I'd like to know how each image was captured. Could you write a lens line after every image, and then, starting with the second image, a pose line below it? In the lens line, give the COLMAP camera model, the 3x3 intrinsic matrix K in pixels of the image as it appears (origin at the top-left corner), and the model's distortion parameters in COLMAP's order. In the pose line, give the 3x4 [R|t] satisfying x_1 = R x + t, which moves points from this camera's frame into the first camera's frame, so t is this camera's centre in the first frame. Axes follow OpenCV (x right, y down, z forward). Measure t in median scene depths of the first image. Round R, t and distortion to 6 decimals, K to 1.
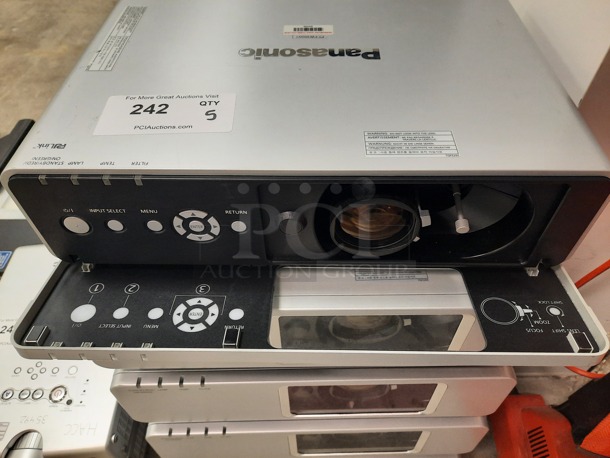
lens RADIAL K [[452.5, 0, 305.0], [0, 452.5, 229.0], [0, 0, 1]] dist [0.034528, -0.042906]
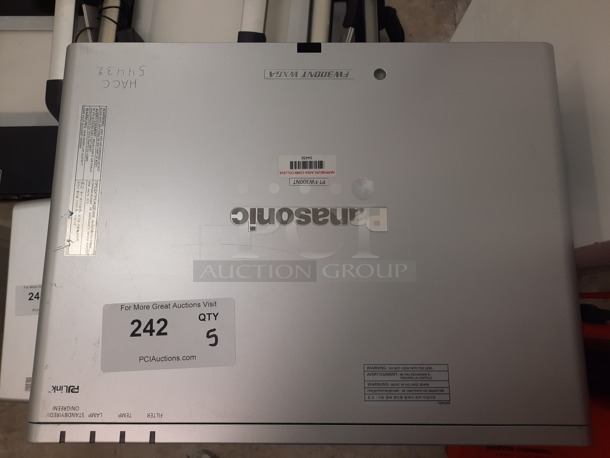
lens RADIAL K [[452.5, 0, 305.0], [0, 452.5, 229.0], [0, 0, 1]] dist [0.034528, -0.042906]
pose [[0.999812, -0.015832, 0.011151, -0.008642], [0.007971, 0.861254, 0.508112, -0.811212], [-0.017648, -0.507927, 0.861219, 0.216355]]
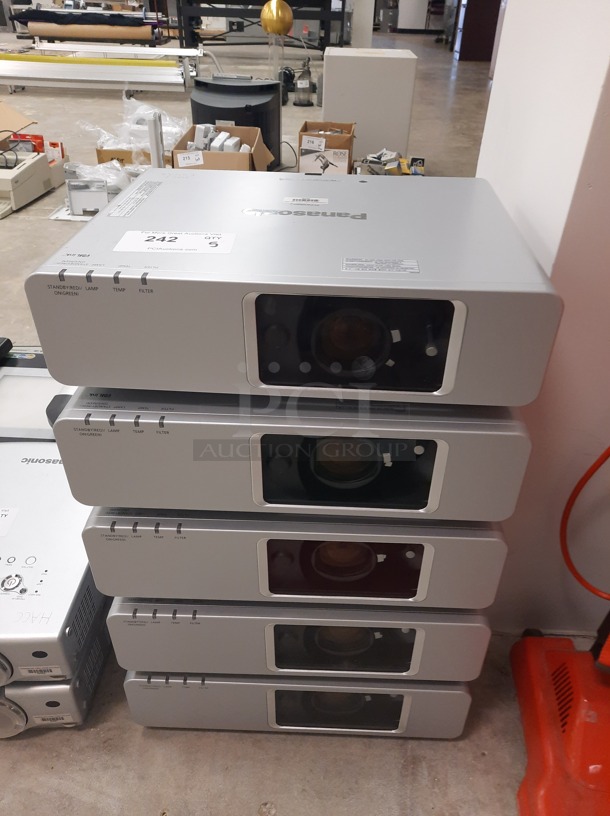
lens RADIAL K [[596.1, 0, 307.7], [0, 596.1, 413.1], [0, 0, 1]] dist [0.057714, -0.062895]
pose [[0.998513, 0.047593, -0.026571, 0.080153], [-0.052394, 0.972461, -0.227098, 0.425733], [0.015031, 0.228153, 0.973509, -0.330602]]
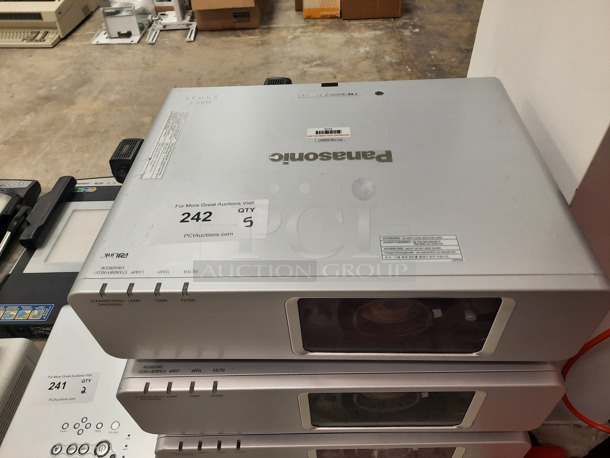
lens RADIAL K [[445.6, 0, 305.0], [0, 445.6, 229.0], [0, 0, 1]] dist [0.057714, -0.062895]
pose [[0.998969, -0.019768, -0.040859, -0.011442], [0.017413, 0.998210, -0.057208, -0.138401], [0.041917, 0.056437, 0.997526, -0.121031]]
